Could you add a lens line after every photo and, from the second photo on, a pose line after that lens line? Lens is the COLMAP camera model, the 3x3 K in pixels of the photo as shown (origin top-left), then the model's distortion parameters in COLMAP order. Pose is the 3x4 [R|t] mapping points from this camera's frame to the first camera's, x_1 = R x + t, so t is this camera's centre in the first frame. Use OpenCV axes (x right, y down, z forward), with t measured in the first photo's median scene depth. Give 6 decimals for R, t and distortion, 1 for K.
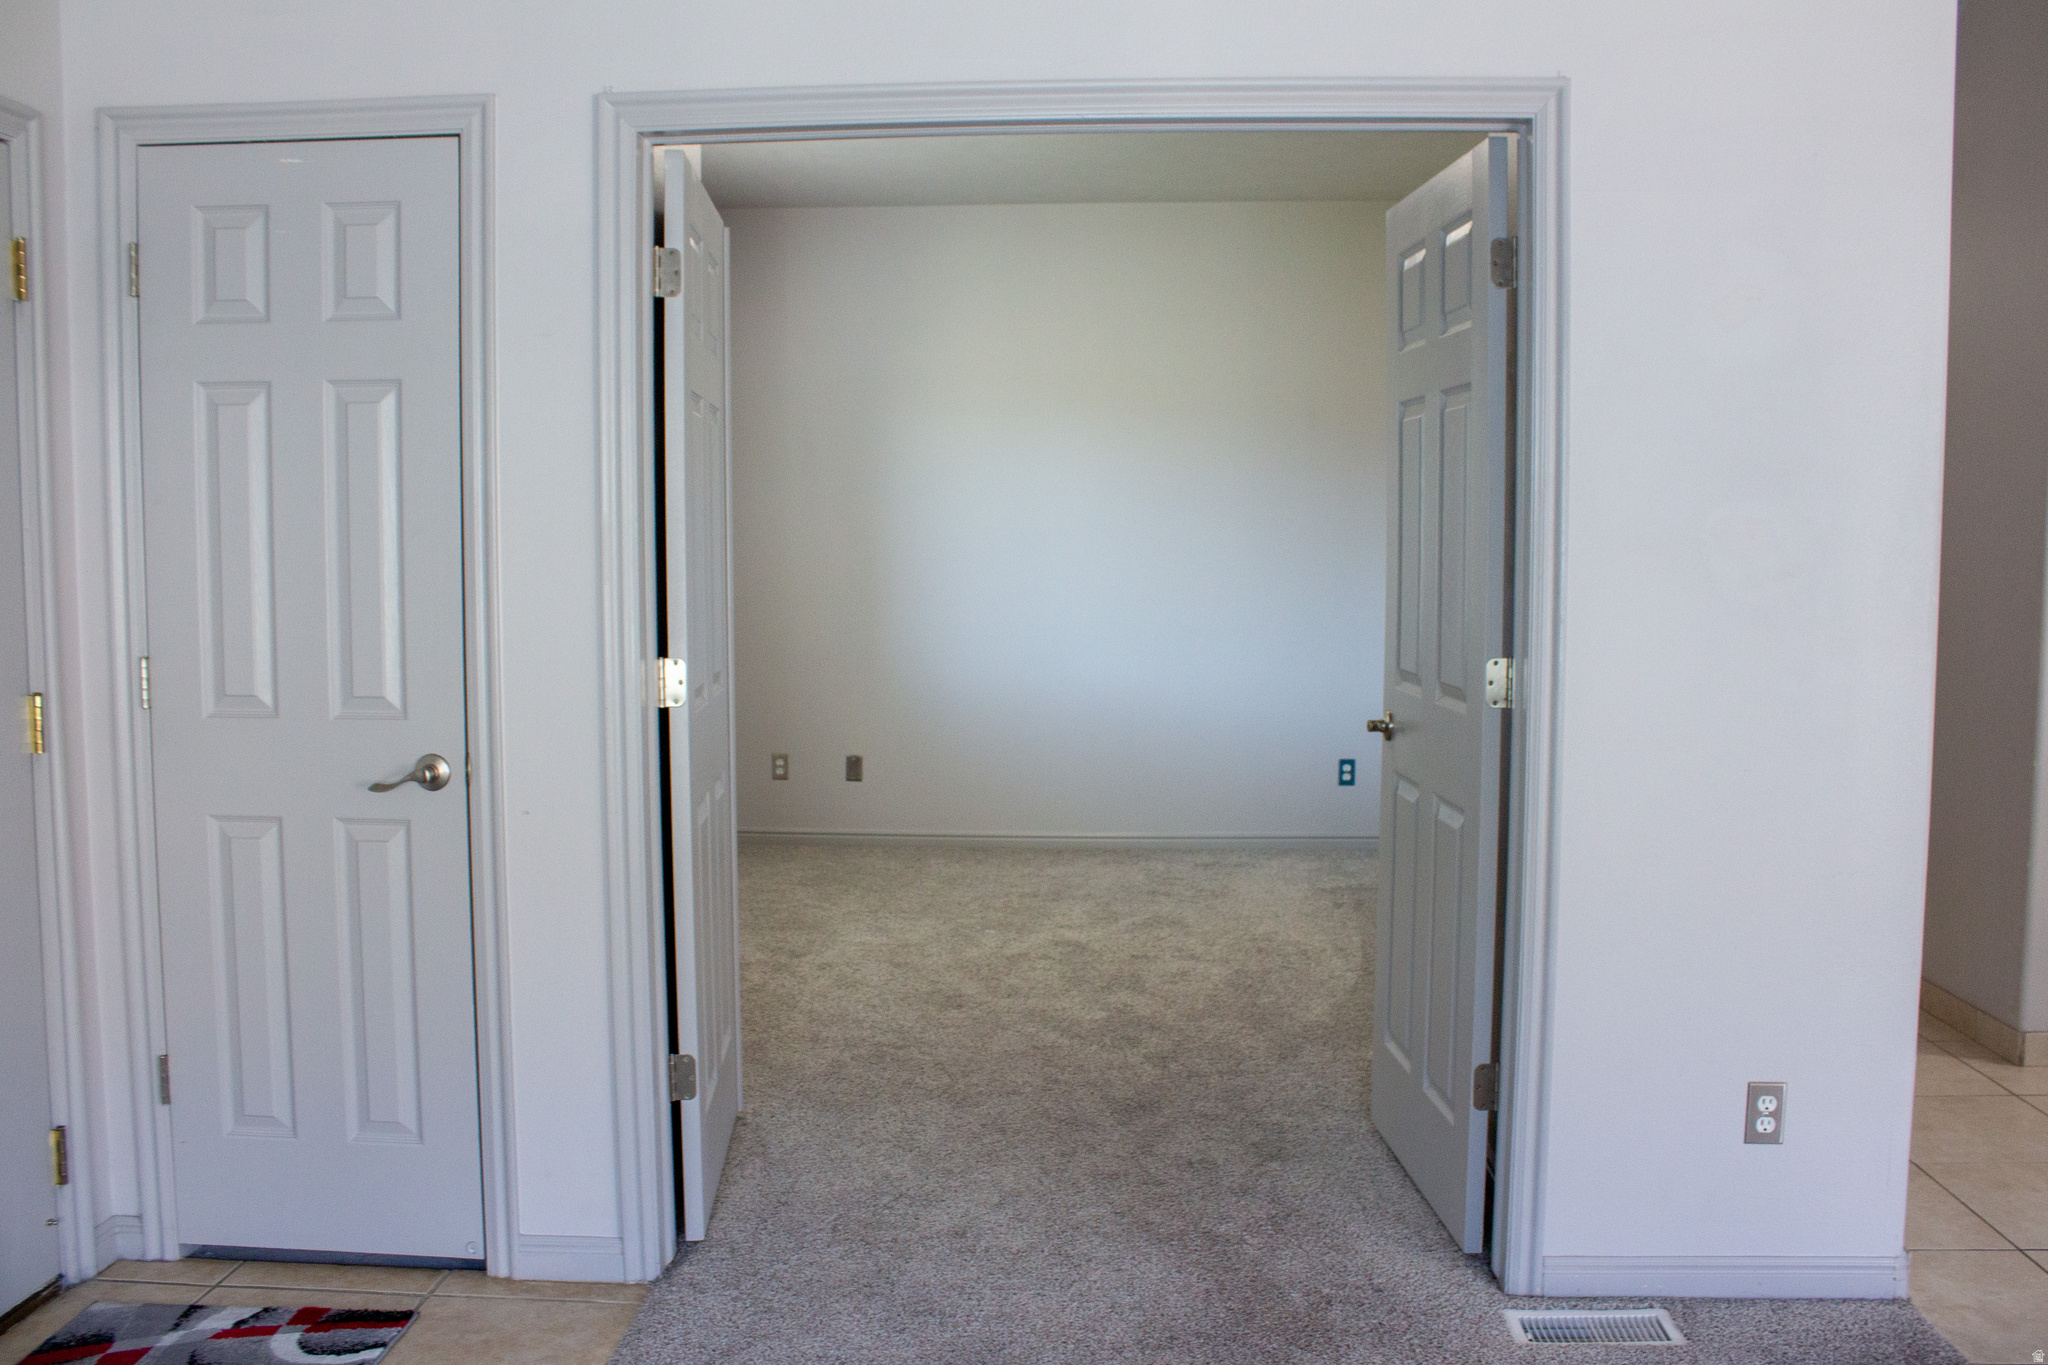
lens RADIAL K [[1735.8, 0, 1044.6], [0, 1735.8, 682.2], [0, 0, 1]] dist [-0.176295, 0.157154]
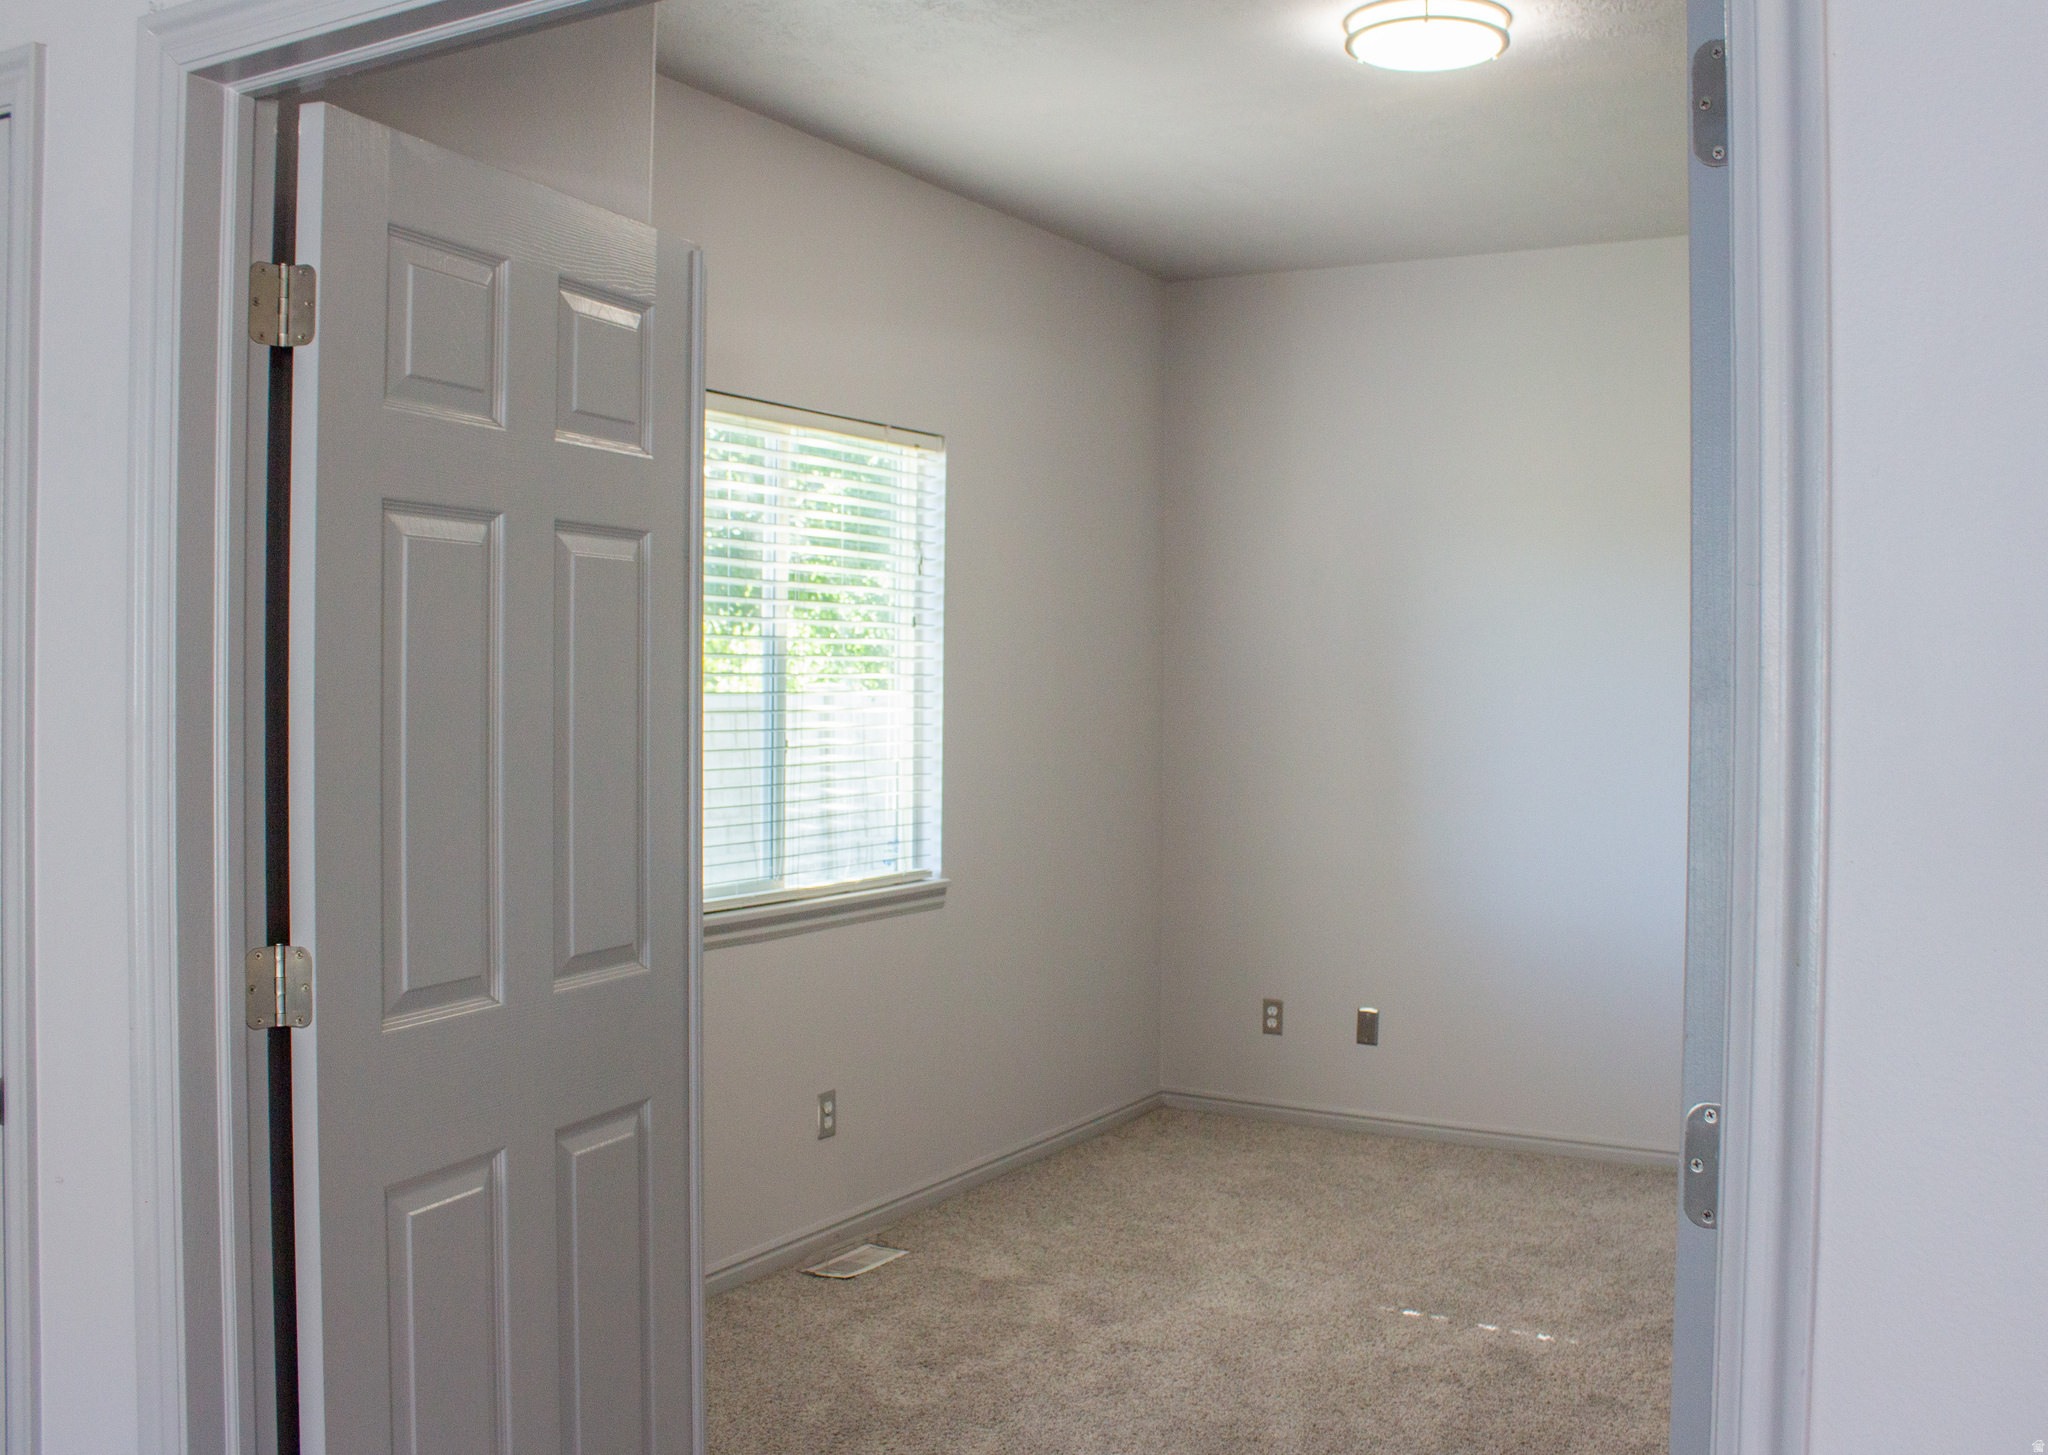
lens RADIAL K [[1911.4, 0, 1024.0], [0, 1911.4, 727.5], [0, 0, 1]] dist [-0.245351, 0.287322]
pose [[0.886940, 0.018168, -0.461527, 0.296407], [-0.046842, 0.997612, -0.050748, -0.068062], [0.459503, 0.066630, 0.885673, 0.533130]]
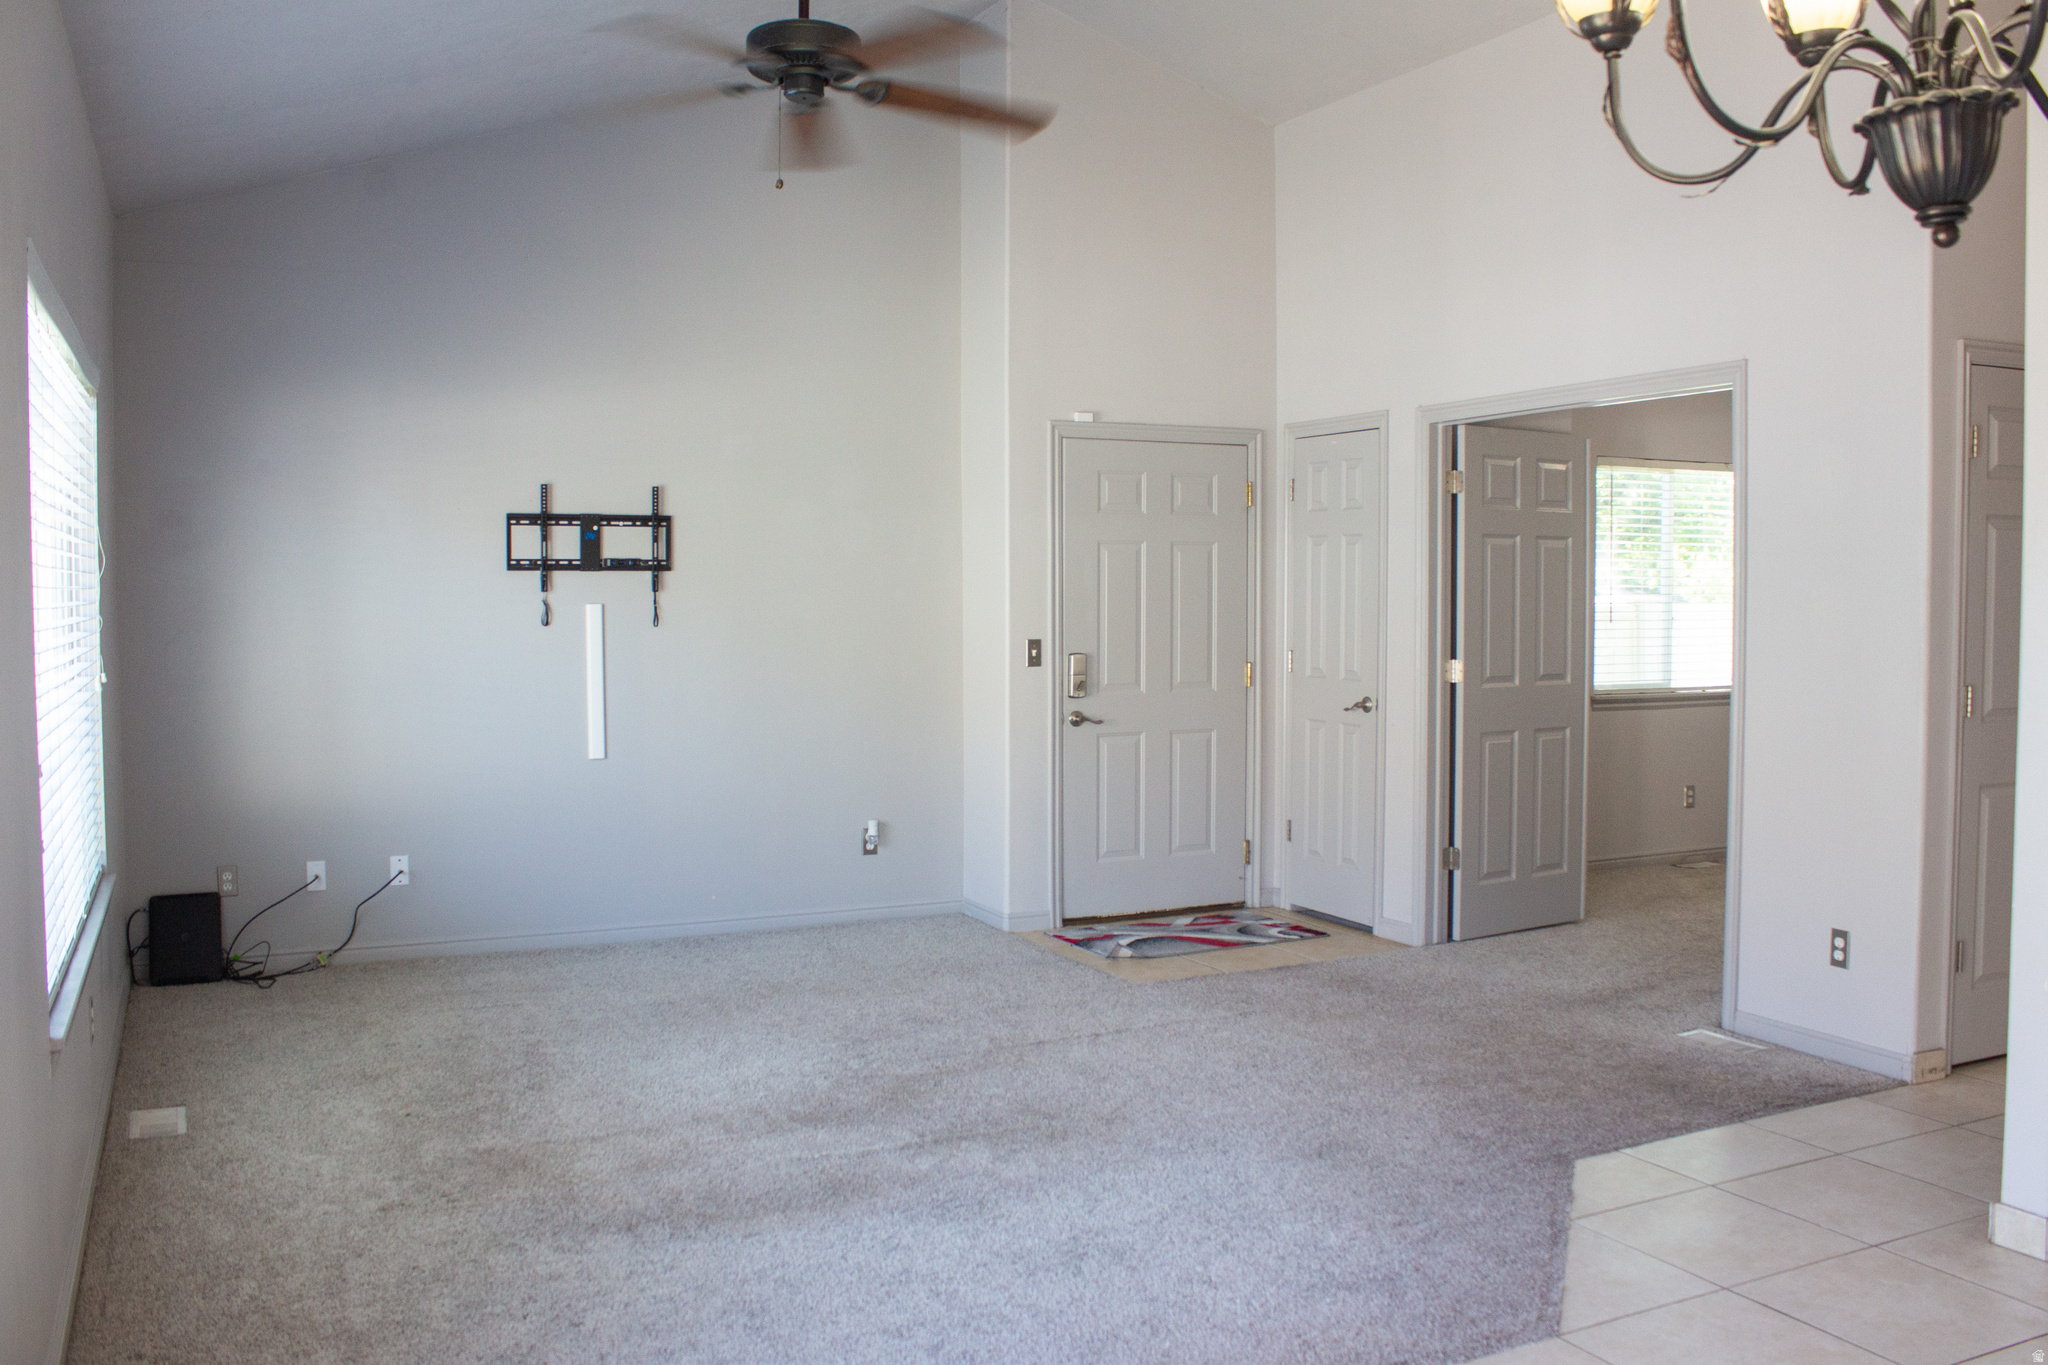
lens RADIAL K [[1723.9, 0, 1024.0], [0, 1723.9, 682.5], [0, 0, 1]] dist [-0.170407, 0.180212]
pose [[0.477135, 0.045207, -0.877666, 1.370631], [-0.070114, 0.997451, 0.013260, 0.023660], [0.876029, 0.055210, 0.479088, -0.485208]]
